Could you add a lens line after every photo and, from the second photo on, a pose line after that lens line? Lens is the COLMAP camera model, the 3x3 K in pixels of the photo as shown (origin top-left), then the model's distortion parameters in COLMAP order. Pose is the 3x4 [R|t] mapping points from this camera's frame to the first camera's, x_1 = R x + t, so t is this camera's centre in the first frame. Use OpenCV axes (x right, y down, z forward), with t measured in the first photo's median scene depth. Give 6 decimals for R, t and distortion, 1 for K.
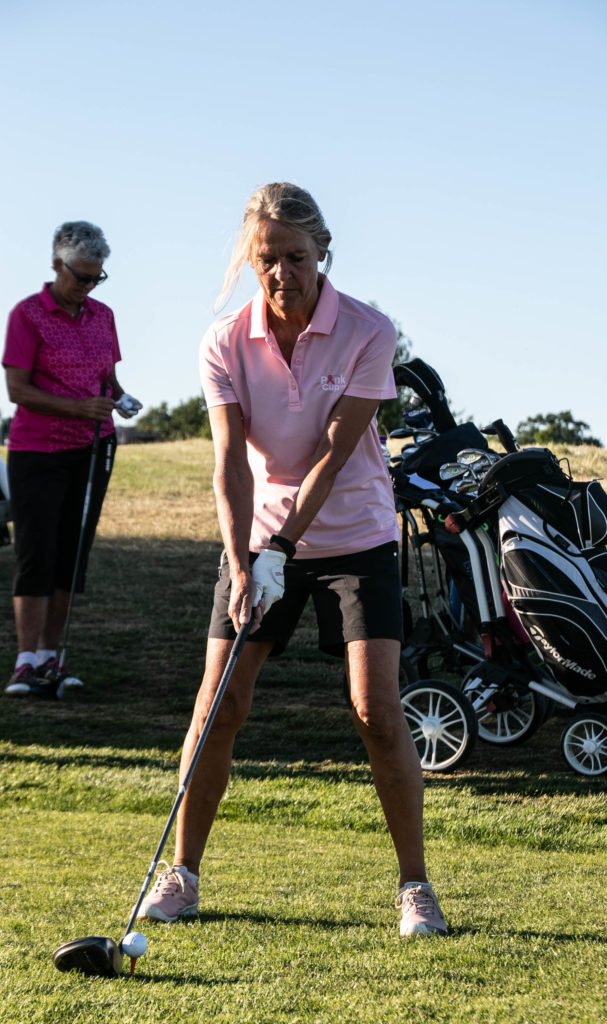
lens RADIAL K [[3306.4, 0, 304.1], [0, 3306.4, 512.4], [0, 0, 1]] dist [0.663580, 0.000000]
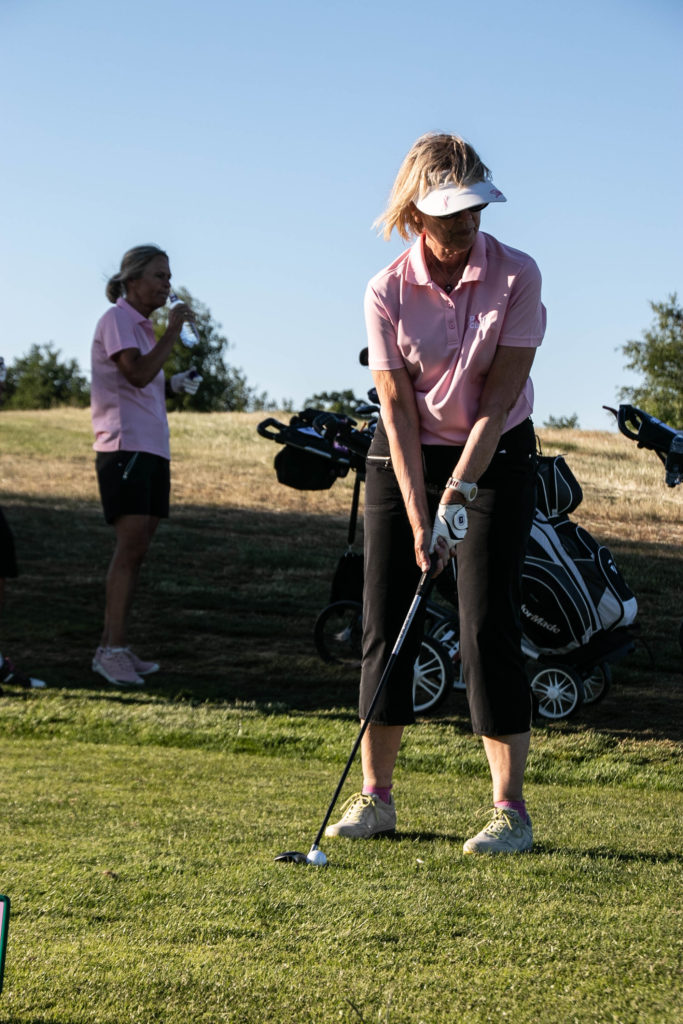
lens RADIAL K [[3117.8, 0, 341.2], [0, 3117.8, 511.5], [0, 0, 1]] dist [0.493186, 0.000000]
pose [[0.994561, 0.021385, 0.101937, -0.093114], [-0.022366, 0.999714, 0.008489, 0.001835], [-0.101726, -0.010722, 0.994755, -0.039316]]
